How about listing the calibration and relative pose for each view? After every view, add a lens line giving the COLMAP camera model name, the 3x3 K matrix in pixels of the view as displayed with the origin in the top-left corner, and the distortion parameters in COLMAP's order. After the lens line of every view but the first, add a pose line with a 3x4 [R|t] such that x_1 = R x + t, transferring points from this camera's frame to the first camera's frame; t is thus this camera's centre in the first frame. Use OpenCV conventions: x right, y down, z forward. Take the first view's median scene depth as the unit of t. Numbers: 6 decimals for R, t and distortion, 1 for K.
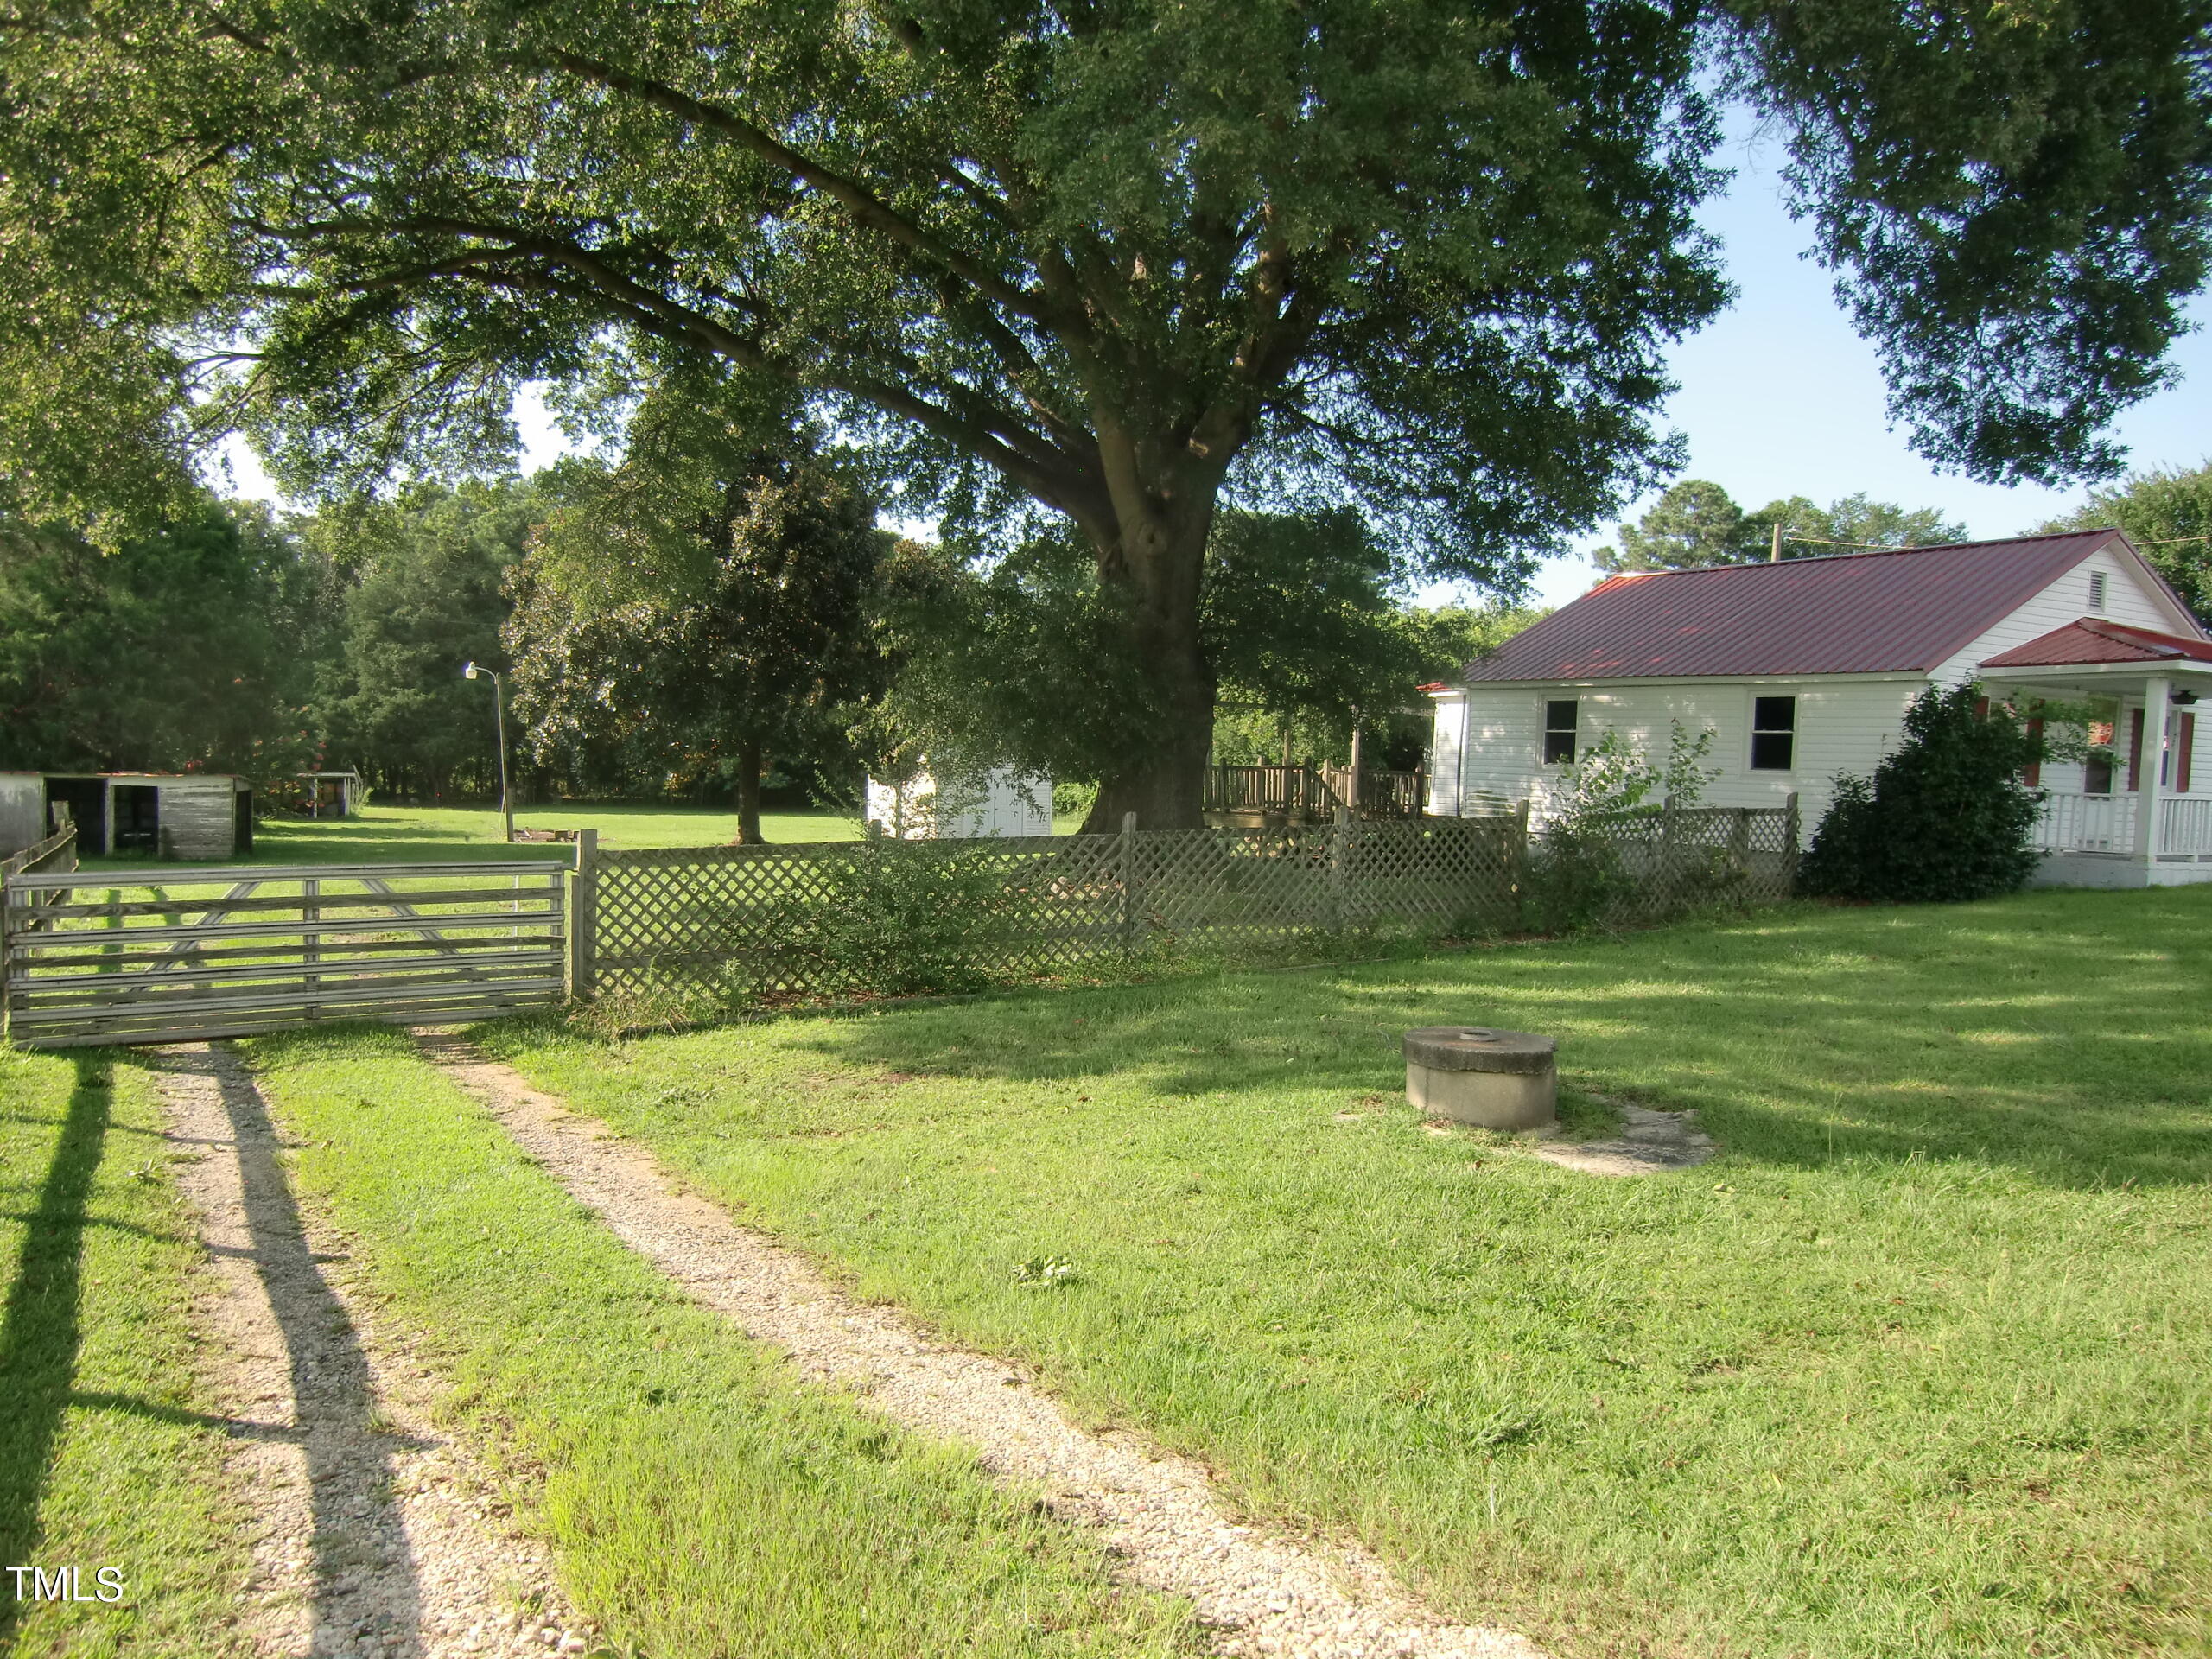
lens RADIAL K [[1590.0, 0, 1049.7], [0, 1590.0, 831.5], [0, 0, 1]] dist [-0.069966, 0.075209]
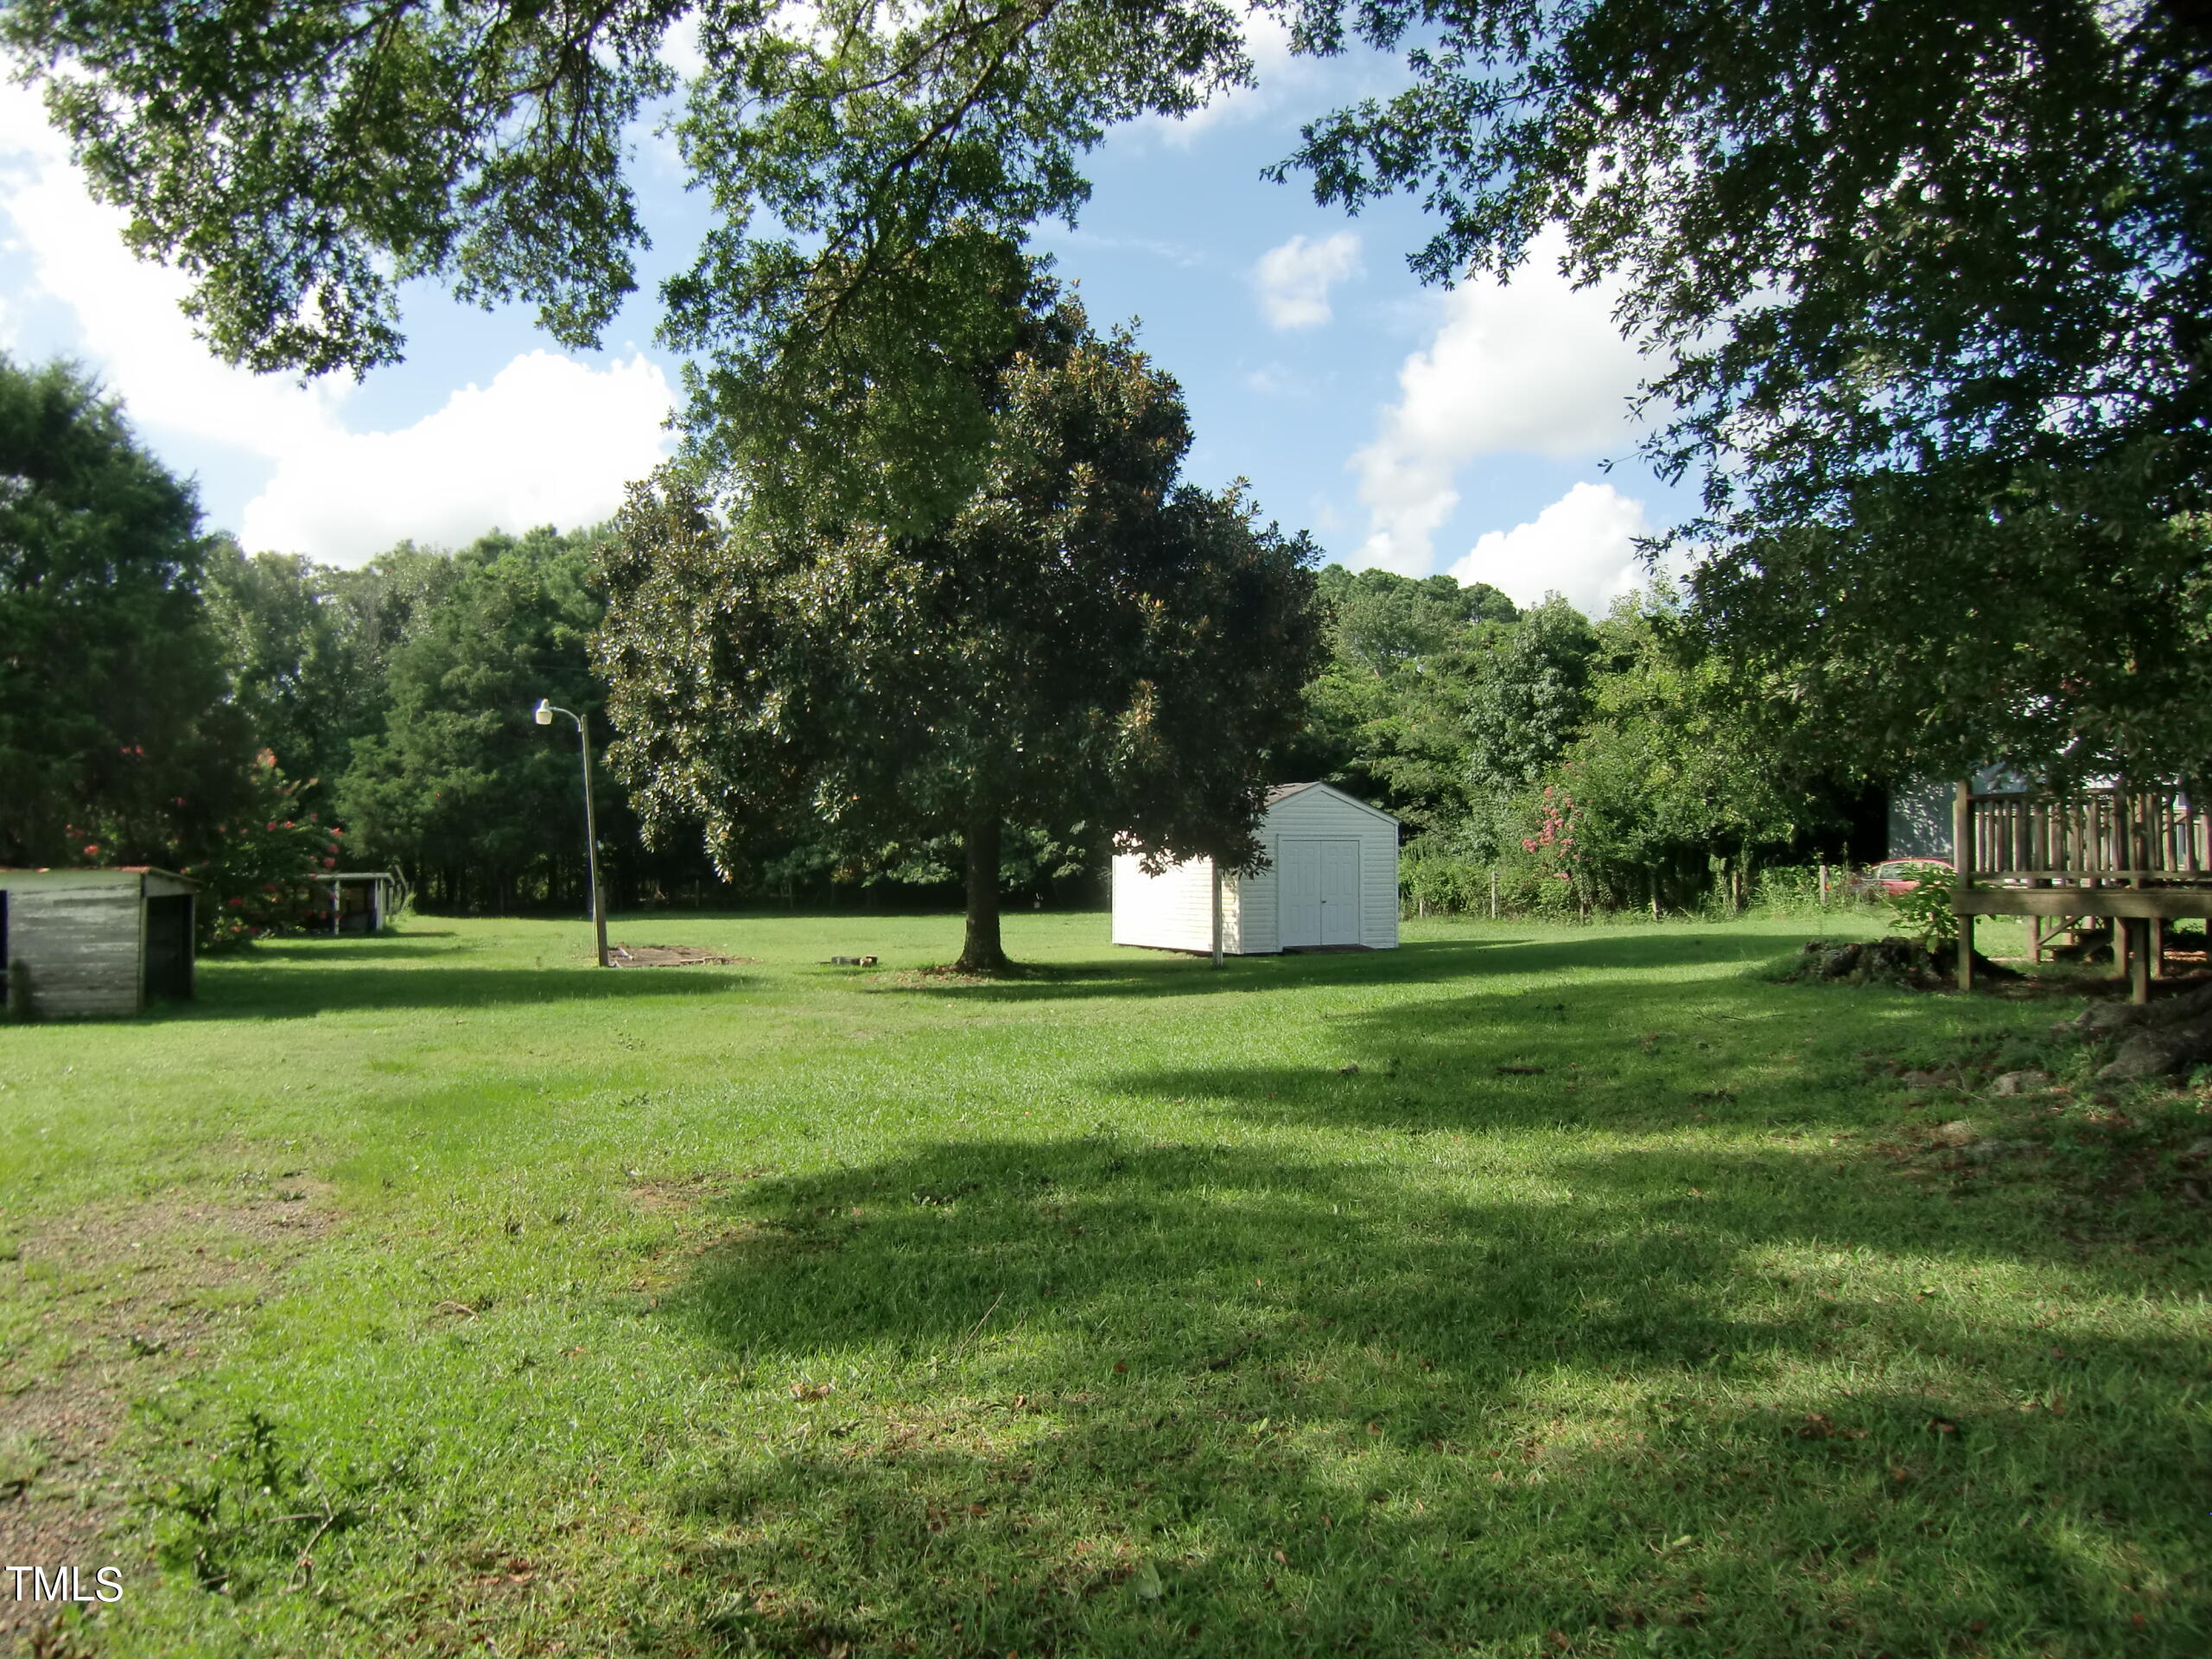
lens RADIAL K [[1590.0, 0, 1049.7], [0, 1590.0, 831.5], [0, 0, 1]] dist [-0.069966, 0.075209]
pose [[0.998868, -0.025987, -0.039837, -0.125492], [0.023522, 0.997853, -0.061132, -0.004726], [0.041340, 0.060125, 0.997334, 0.339210]]
